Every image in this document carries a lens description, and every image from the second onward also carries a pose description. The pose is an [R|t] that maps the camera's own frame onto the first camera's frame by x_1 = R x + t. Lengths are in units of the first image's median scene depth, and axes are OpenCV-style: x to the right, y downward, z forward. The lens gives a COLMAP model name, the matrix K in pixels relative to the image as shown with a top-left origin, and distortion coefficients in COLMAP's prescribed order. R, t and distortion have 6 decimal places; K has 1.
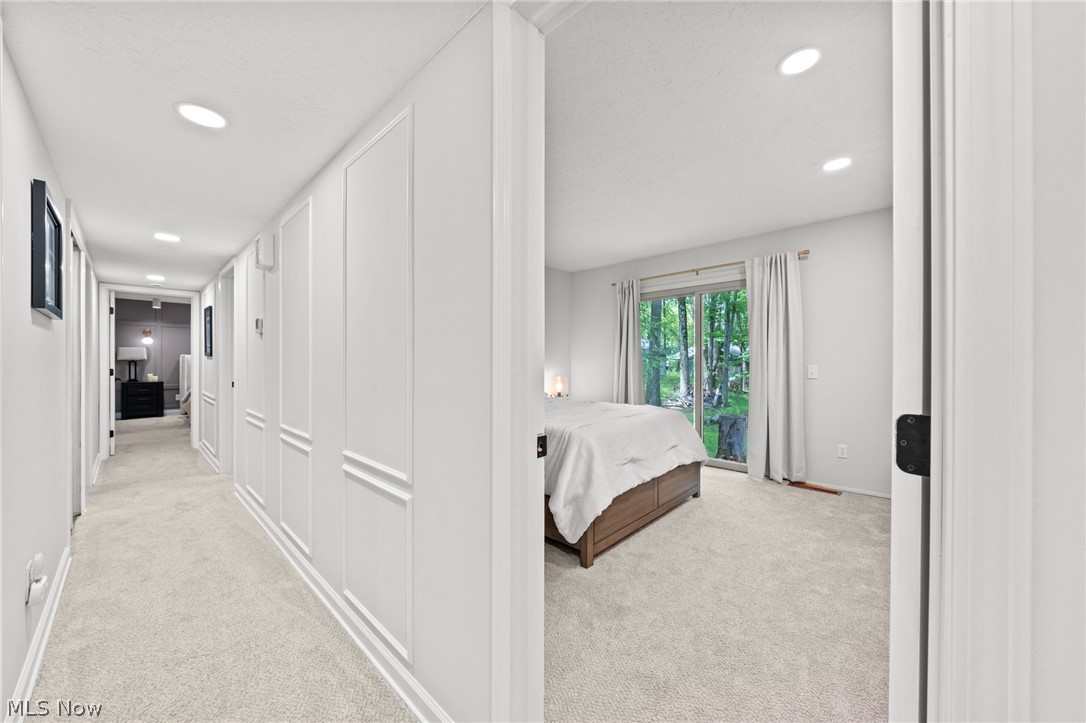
lens RADIAL K [[400.6, 0, 540.3], [0, 400.6, 355.7], [0, 0, 1]] dist [-0.003009, -0.000702]
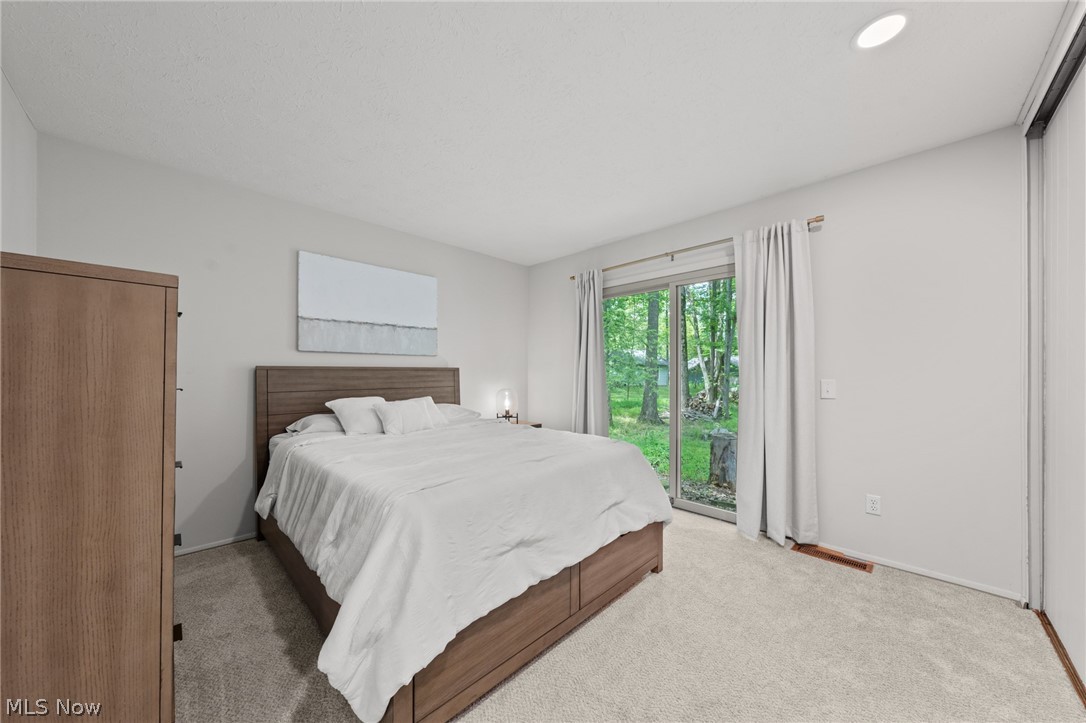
lens RADIAL K [[369.0, 0, 544.5], [0, 369.0, 365.4], [0, 0, 1]] dist [-0.007491, 0.000354]
pose [[0.999284, 0.001881, -0.037791, 0.200139], [-0.001958, 0.999996, -0.001987, 0.000795], [0.037787, 0.002059, 0.999284, 0.326800]]
